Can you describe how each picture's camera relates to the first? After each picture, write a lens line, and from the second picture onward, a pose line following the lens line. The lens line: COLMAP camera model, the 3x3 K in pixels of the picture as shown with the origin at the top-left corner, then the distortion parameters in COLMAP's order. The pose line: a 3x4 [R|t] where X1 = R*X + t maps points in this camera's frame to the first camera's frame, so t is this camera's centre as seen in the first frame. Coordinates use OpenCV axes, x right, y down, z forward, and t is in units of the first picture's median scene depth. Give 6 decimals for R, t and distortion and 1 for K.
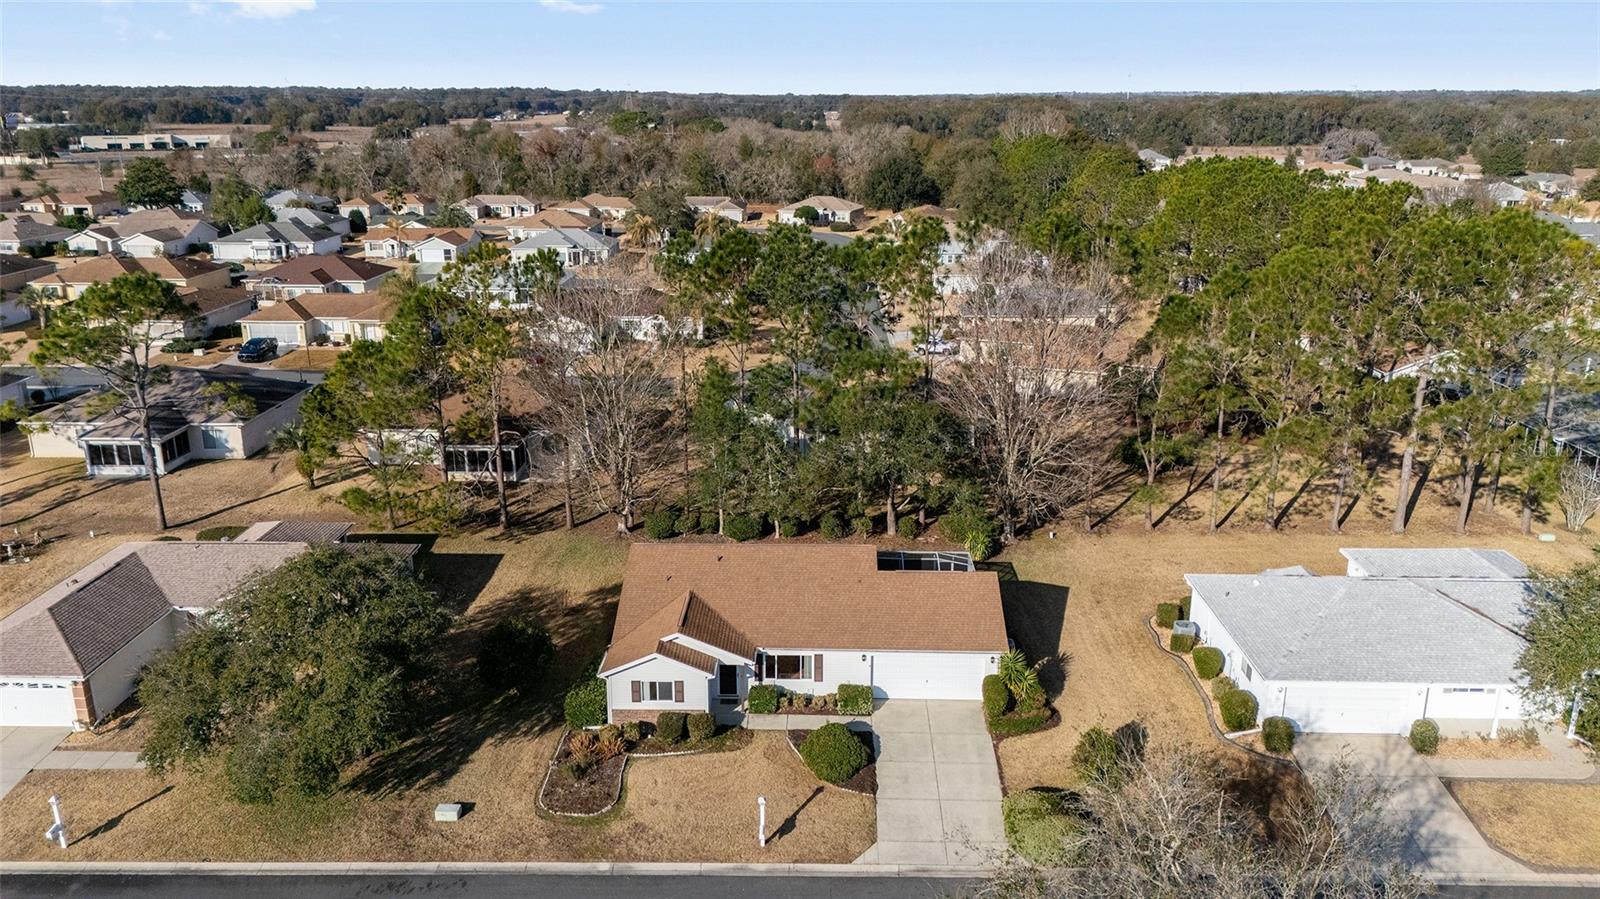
lens RADIAL K [[1164.8, 0, 803.0], [0, 1164.8, 448.1], [0, 0, 1]] dist [0.054615, -0.044096]
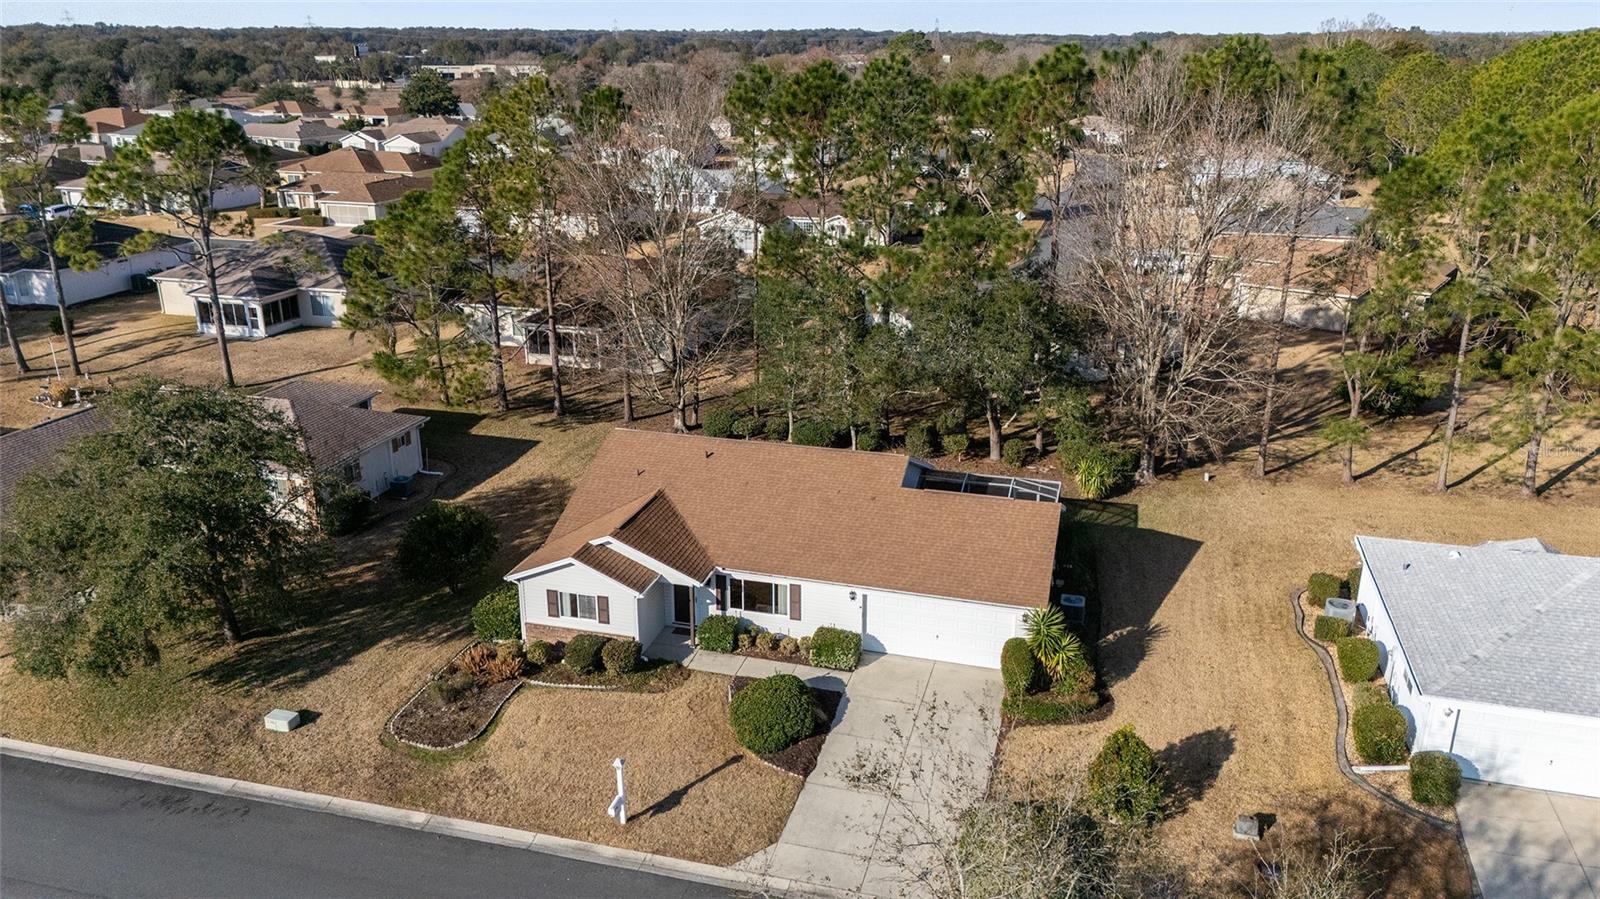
lens RADIAL K [[1164.8, 0, 809.9], [0, 1164.8, 449.9], [0, 0, 1]] dist [0.054615, -0.044096]
pose [[0.968396, 0.083267, -0.235106, 0.193770], [-0.072811, 0.995946, 0.052827, 0.048558], [0.238552, -0.034039, 0.970533, 0.267121]]
